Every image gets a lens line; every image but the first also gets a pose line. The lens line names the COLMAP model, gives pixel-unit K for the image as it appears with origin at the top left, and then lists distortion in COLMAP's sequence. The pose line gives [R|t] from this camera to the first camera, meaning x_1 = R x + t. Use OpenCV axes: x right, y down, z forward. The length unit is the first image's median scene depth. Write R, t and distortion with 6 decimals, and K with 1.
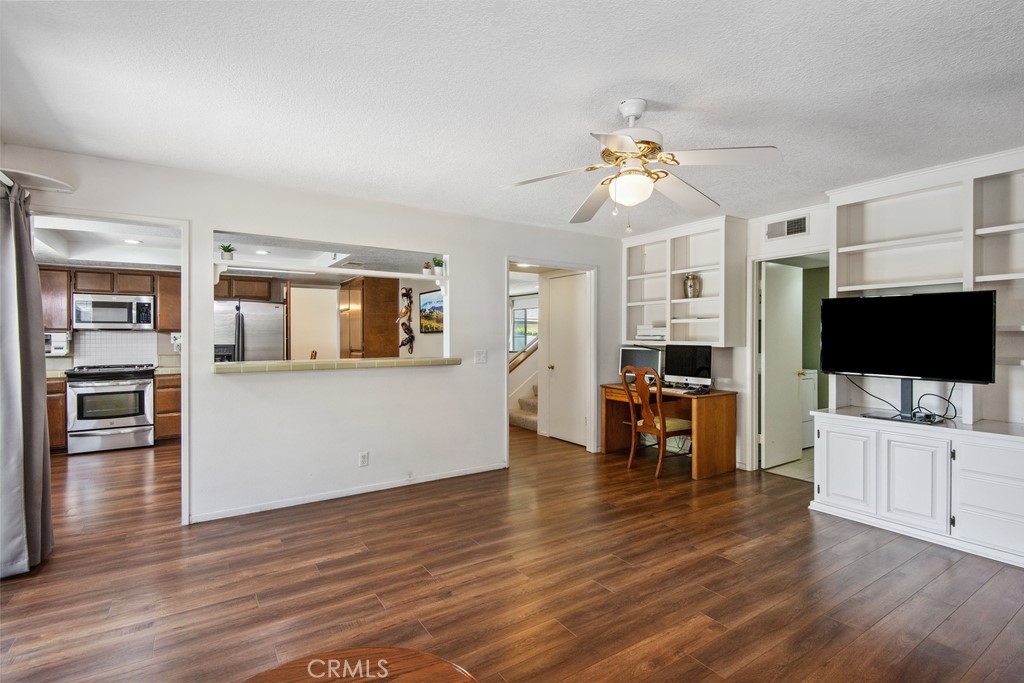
lens RADIAL K [[490.5, 0, 512.0], [0, 490.5, 341.5], [0, 0, 1]] dist [0.001042, 0.000222]
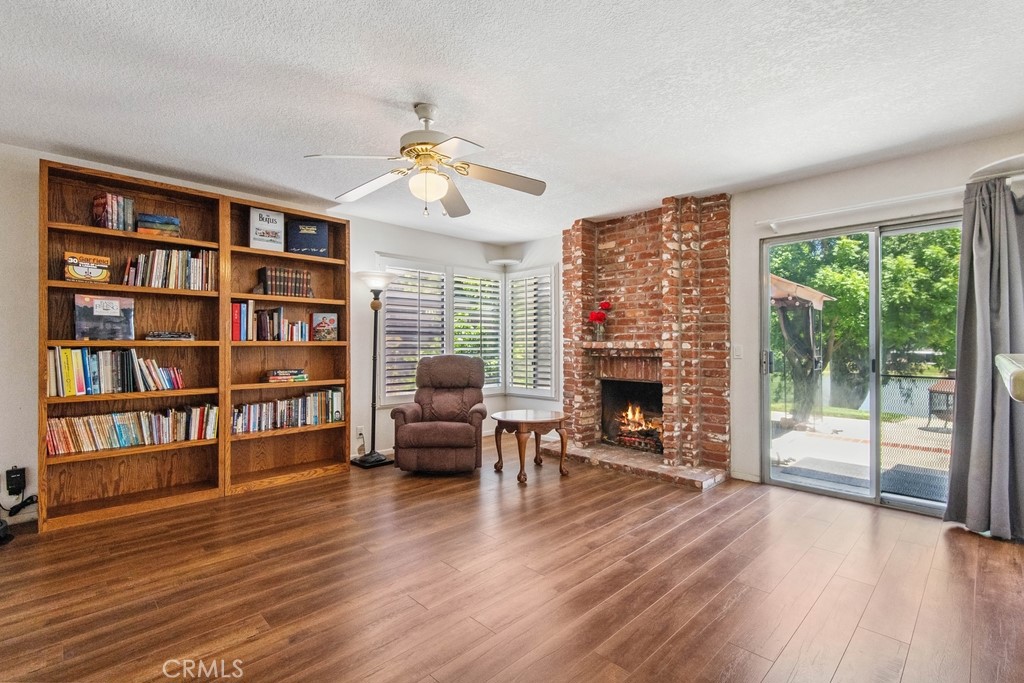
lens RADIAL K [[466.6, 0, 514.9], [0, 466.6, 346.7], [0, 0, 1]] dist [0.016698, -0.001011]
pose [[-0.980934, 0.004208, -0.194296, 0.204772], [0.000480, 0.999815, 0.019227, 0.027720], [0.194341, 0.018767, -0.980755, 1.662709]]
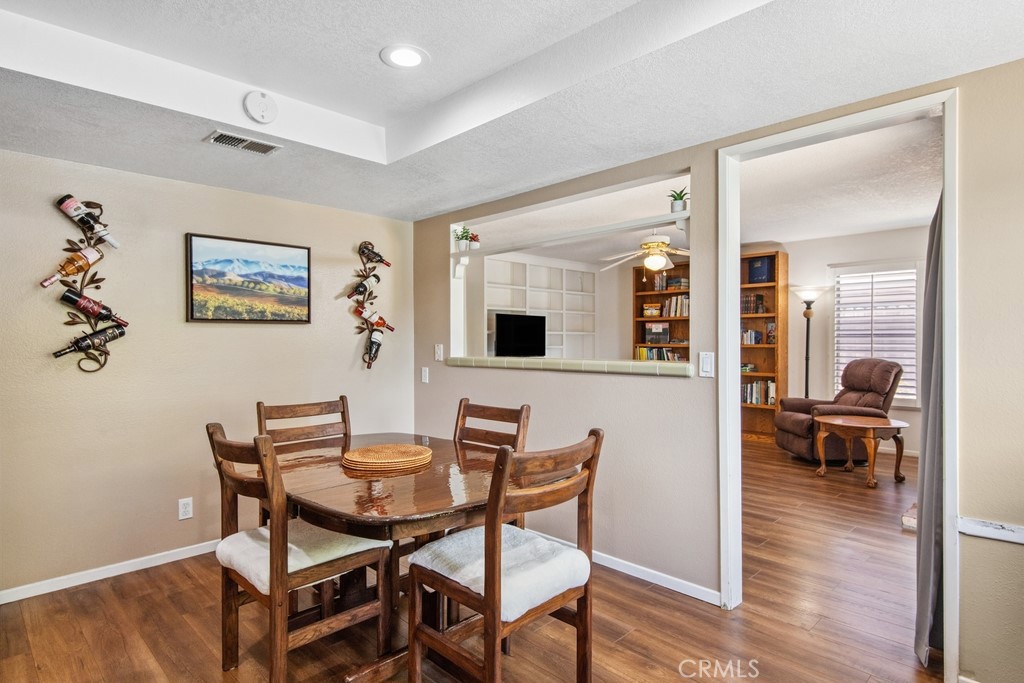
lens RADIAL K [[559.7, 0, 512.0], [0, 559.7, 341.5], [0, 0, 1]] dist [-0.001411, -0.000294]
pose [[-0.200869, 0.002848, 0.979614, -1.534693], [0.013999, 0.999902, -0.000036, 0.012761], [-0.979518, 0.013706, -0.200889, 1.639565]]
